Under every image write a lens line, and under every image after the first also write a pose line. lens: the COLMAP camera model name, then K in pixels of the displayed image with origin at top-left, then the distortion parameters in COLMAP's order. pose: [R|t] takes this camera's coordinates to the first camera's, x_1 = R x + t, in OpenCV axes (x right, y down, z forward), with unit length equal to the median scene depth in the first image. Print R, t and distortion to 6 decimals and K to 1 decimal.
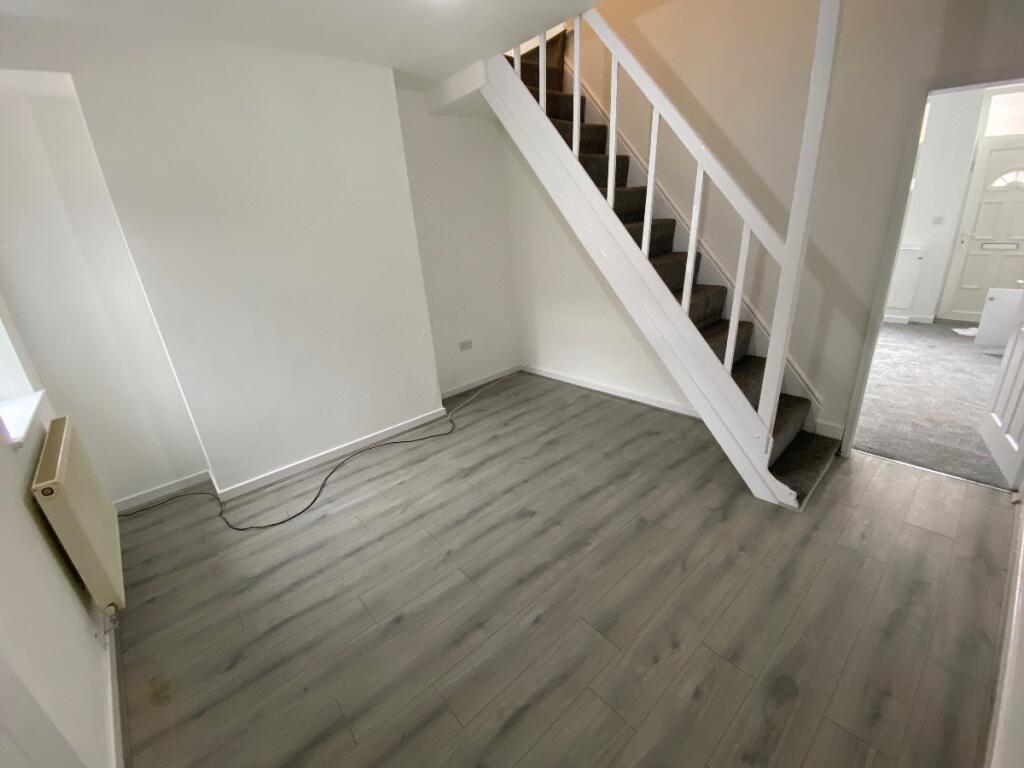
lens RADIAL K [[419.9, 0, 513.5], [0, 419.9, 378.7], [0, 0, 1]] dist [-0.003639, -0.007819]
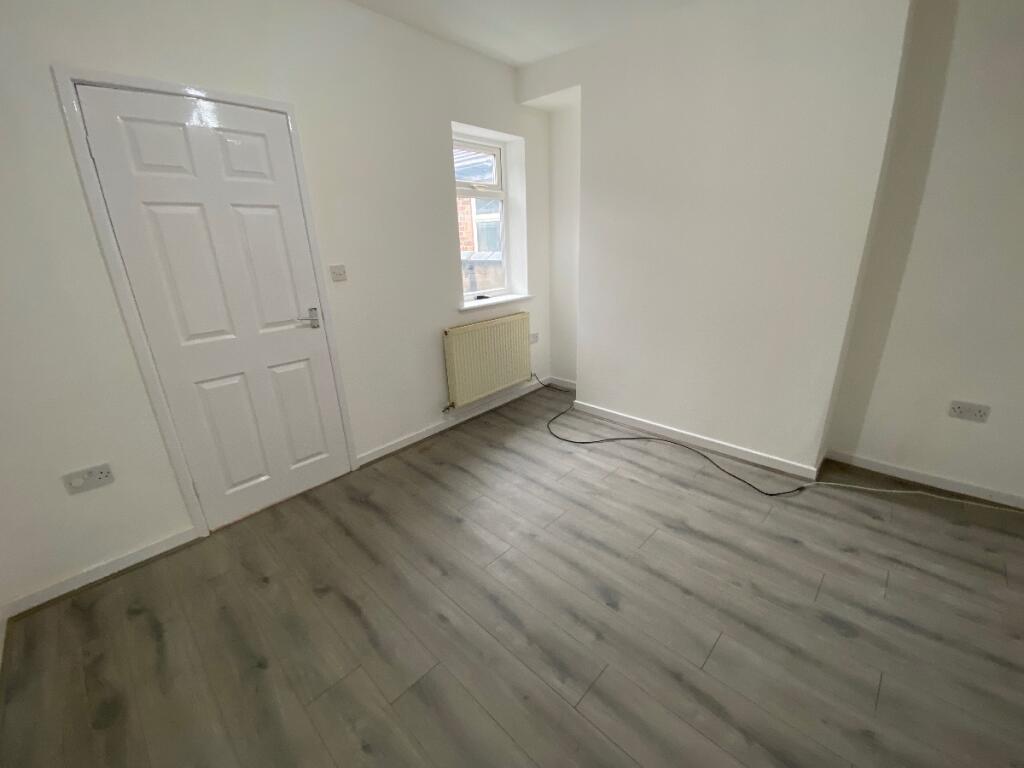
lens RADIAL K [[419.9, 0, 516.5], [0, 419.9, 384.0], [0, 0, 1]] dist [-0.003639, -0.007819]
pose [[0.070623, 0.387344, -0.919226, 0.462315], [-0.313288, 0.883510, 0.348224, -0.171598], [0.947028, 0.263390, 0.183747, 0.534603]]
